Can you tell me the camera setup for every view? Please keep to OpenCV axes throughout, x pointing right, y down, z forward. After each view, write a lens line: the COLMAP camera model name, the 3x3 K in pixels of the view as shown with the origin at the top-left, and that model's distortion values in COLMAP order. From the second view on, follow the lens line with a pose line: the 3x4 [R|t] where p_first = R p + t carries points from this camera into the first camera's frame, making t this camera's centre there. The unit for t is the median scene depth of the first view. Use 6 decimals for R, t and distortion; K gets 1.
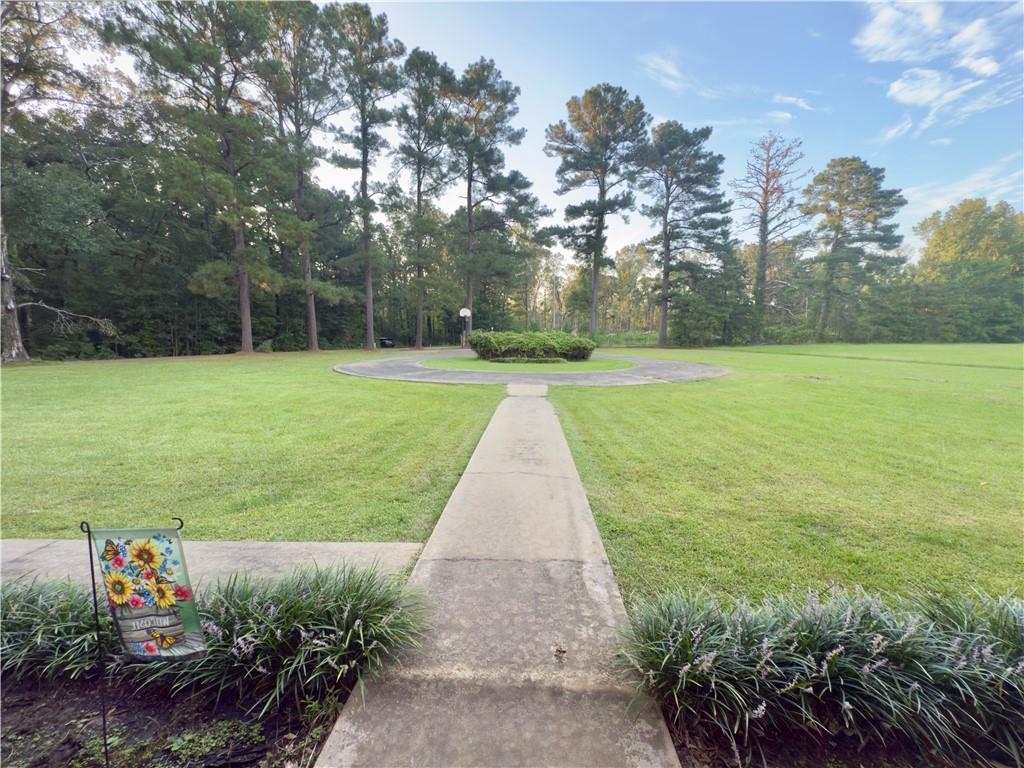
lens RADIAL K [[412.2, 0, 511.2], [0, 412.2, 389.7], [0, 0, 1]] dist [-0.006073, 0.000723]
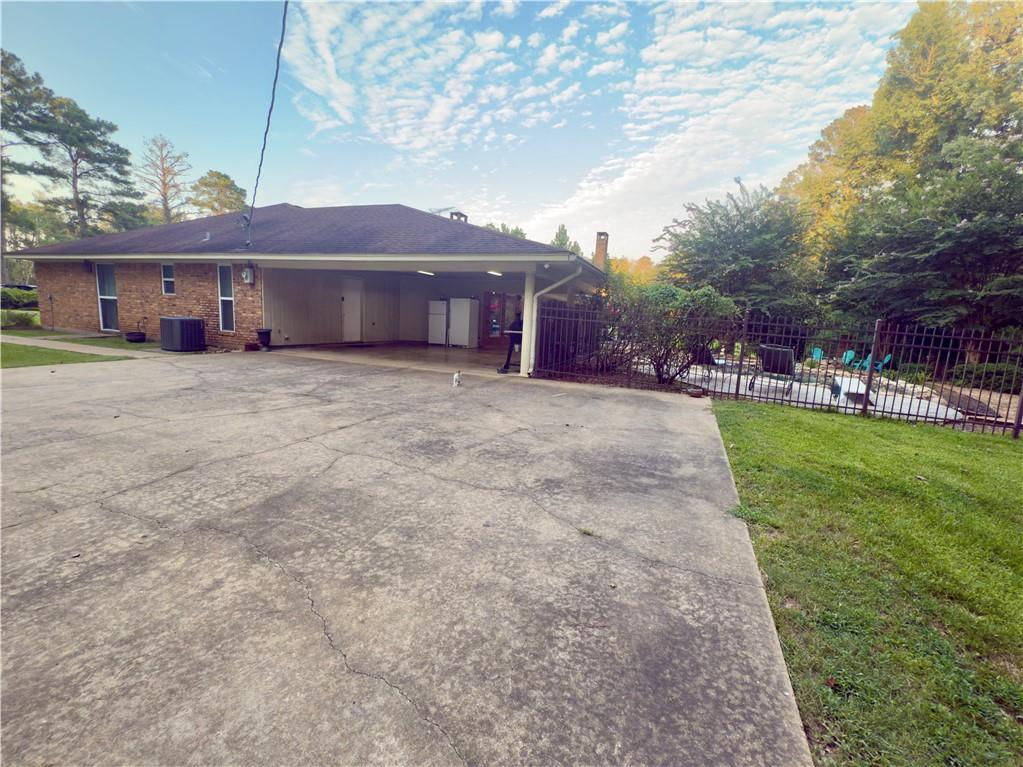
lens RADIAL K [[411.8, 0, 509.8], [0, 411.8, 376.7], [0, 0, 1]] dist [-0.006073, 0.000723]
pose [[0.291053, -0.125937, 0.948382, -0.385989], [0.074392, 0.991276, 0.108802, 0.053696], [-0.953810, 0.038885, 0.297882, -0.413170]]
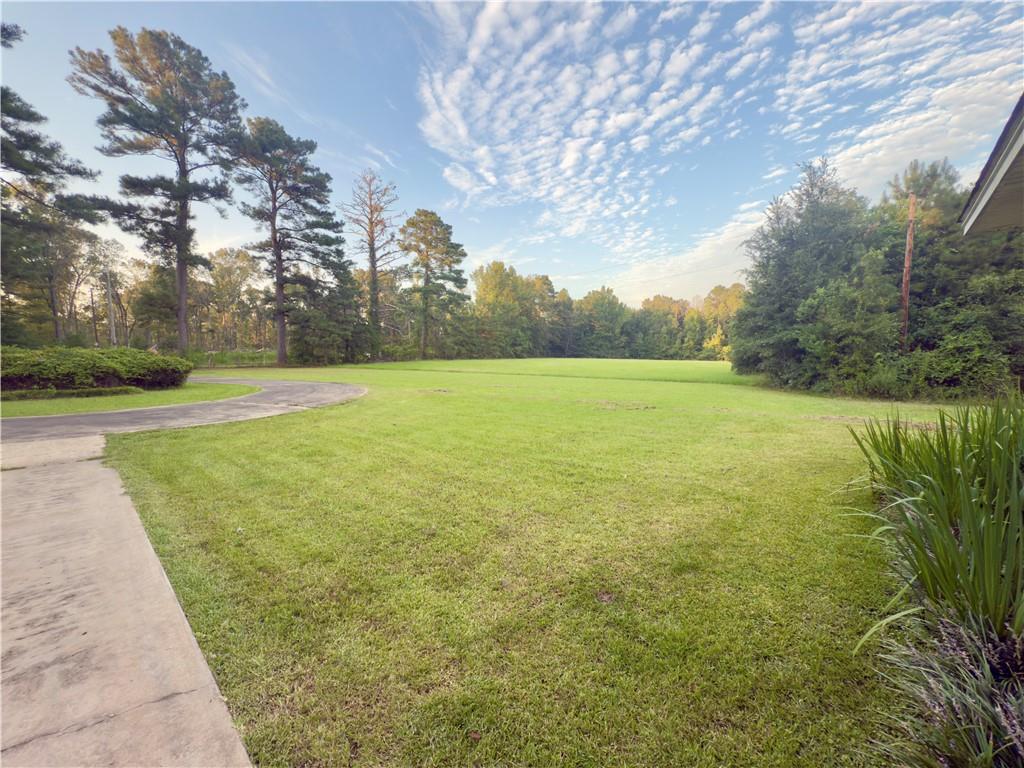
lens RADIAL K [[412.2, 0, 516.8], [0, 412.2, 387.5], [0, 0, 1]] dist [-0.006073, 0.000723]
pose [[0.640832, -0.062186, 0.765159, 0.005643], [0.099354, 0.995049, -0.002341, -0.005032], [-0.761225, 0.077522, 0.643838, 0.042512]]
